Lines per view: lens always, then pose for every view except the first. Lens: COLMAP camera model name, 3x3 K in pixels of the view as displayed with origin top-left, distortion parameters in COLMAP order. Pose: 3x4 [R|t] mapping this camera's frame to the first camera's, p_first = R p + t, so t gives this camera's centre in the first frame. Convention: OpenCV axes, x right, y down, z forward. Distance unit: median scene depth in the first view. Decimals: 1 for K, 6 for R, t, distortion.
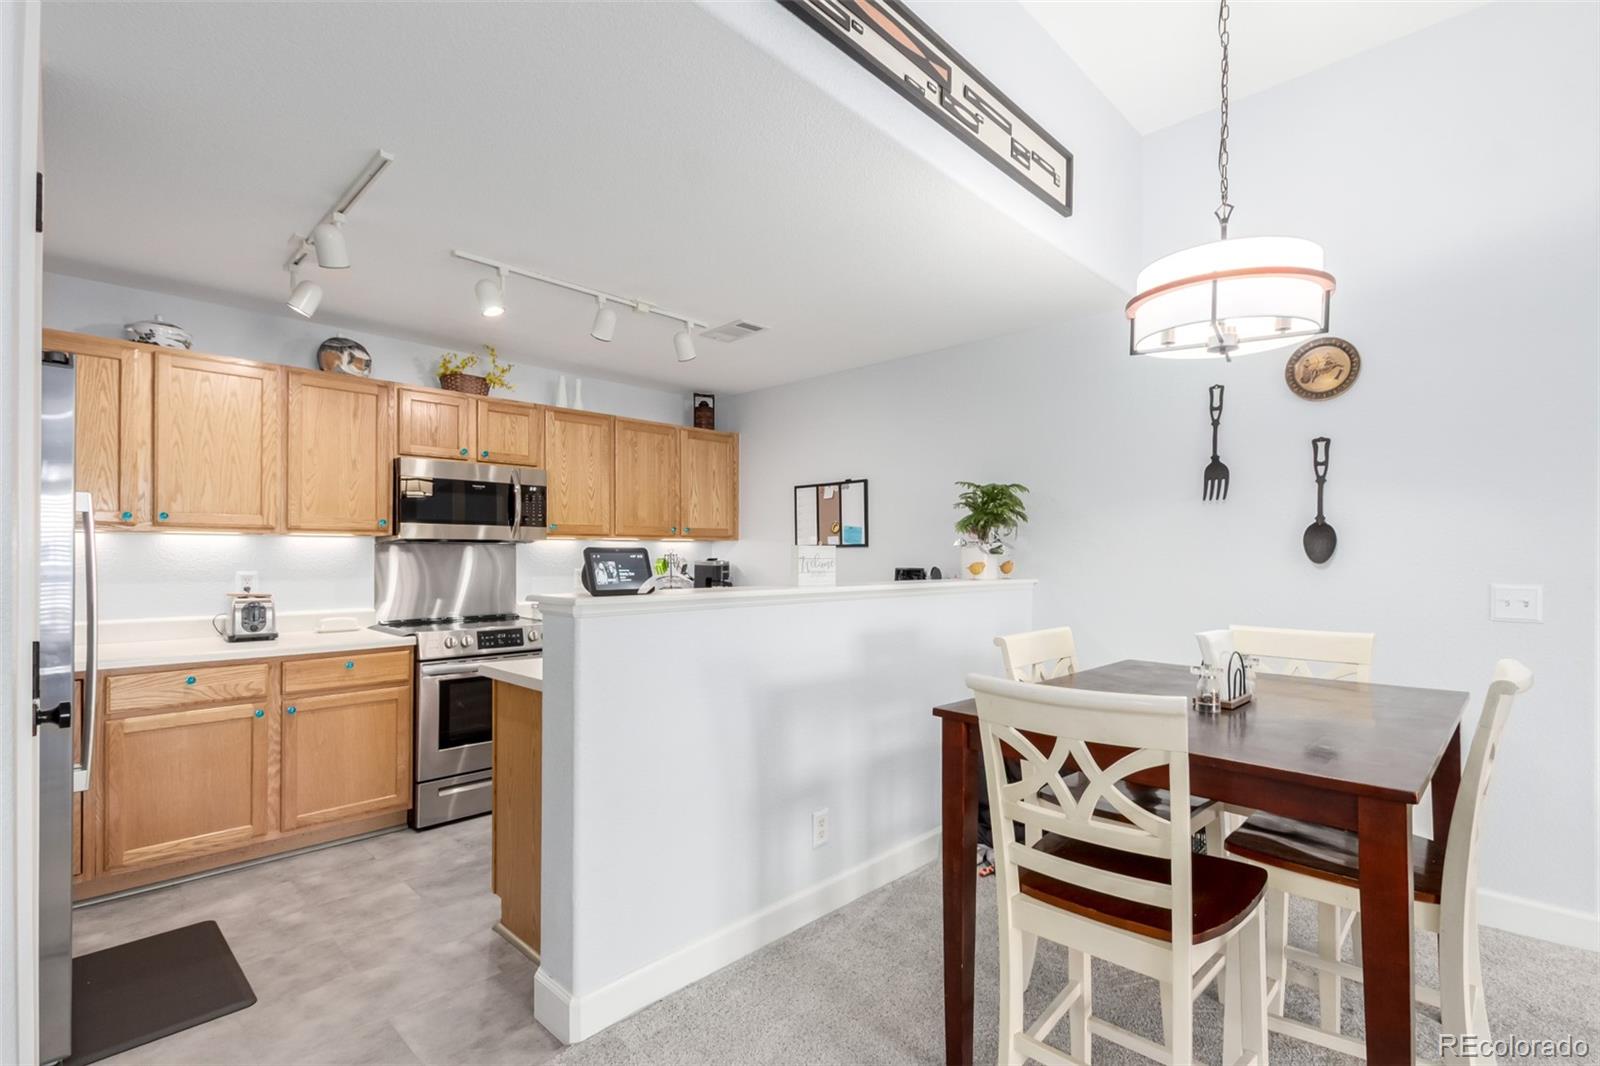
lens RADIAL K [[731.2, 0, 796.8], [0, 731.2, 546.8], [0, 0, 1]] dist [0.009787, -0.003231]
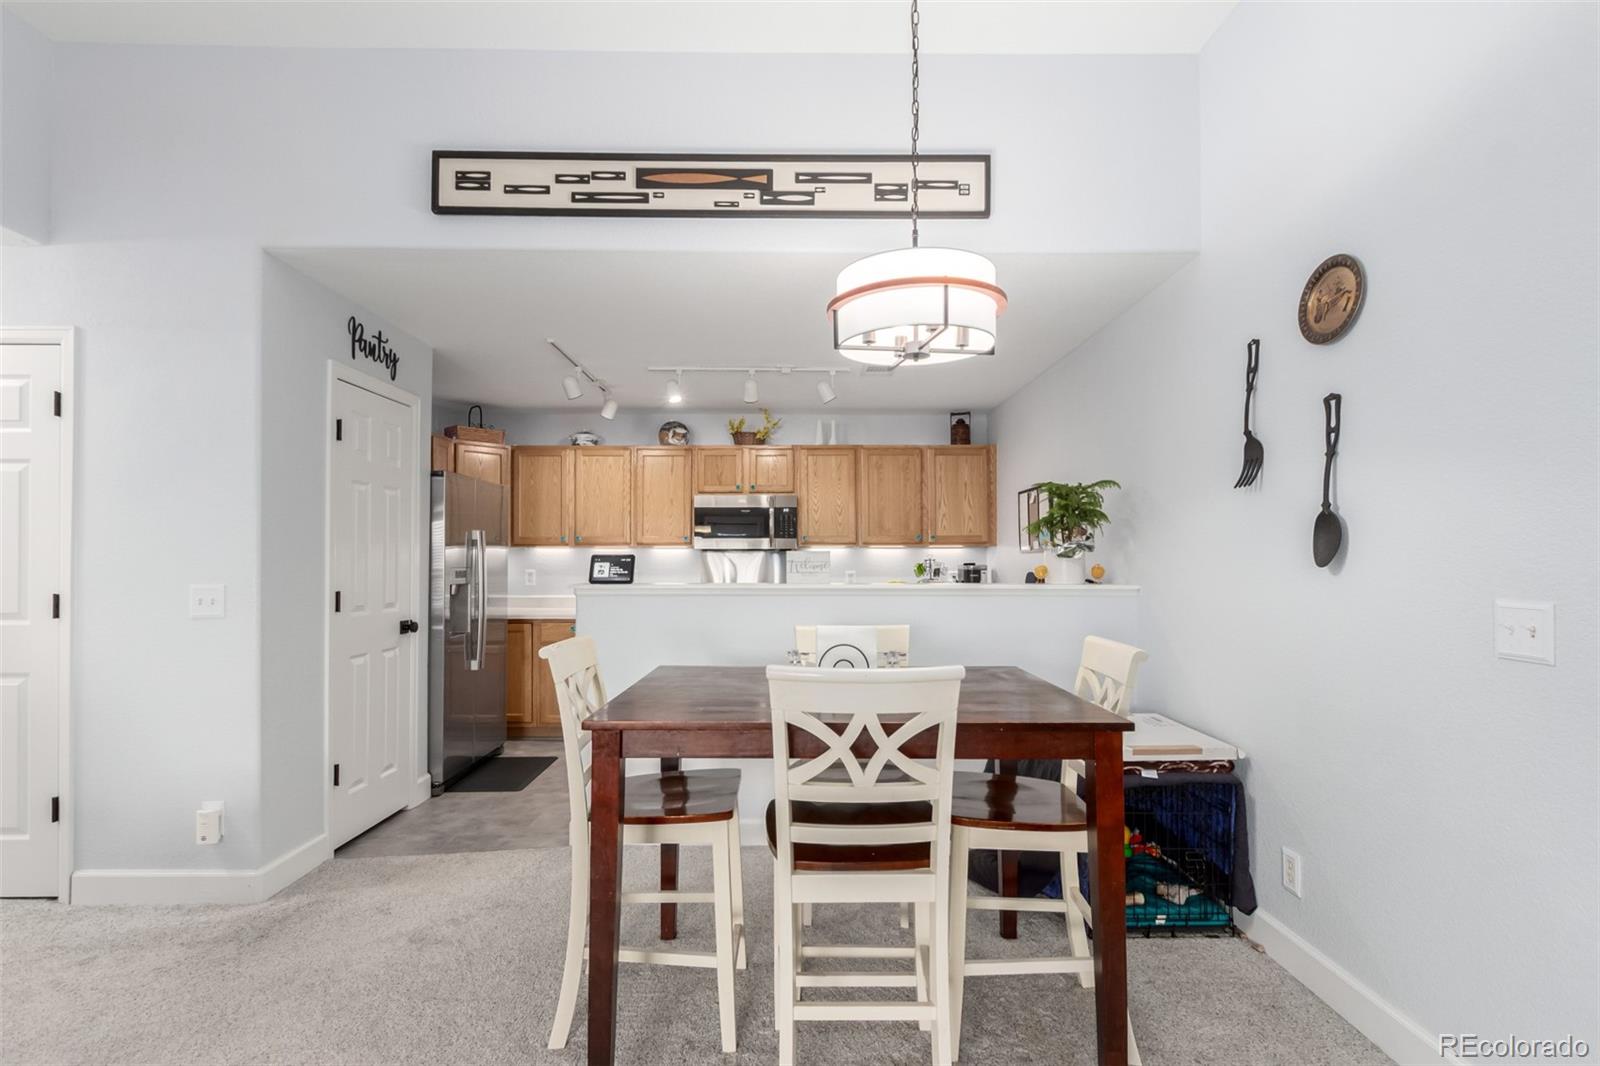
lens RADIAL K [[731.2, 0, 800.0], [0, 731.2, 549.0], [0, 0, 1]] dist [0.009787, -0.003231]
pose [[0.706204, -0.013186, -0.707886, 0.749164], [0.008415, 0.999912, -0.010231, 0.006508], [0.707959, 0.001268, 0.706253, 0.099401]]
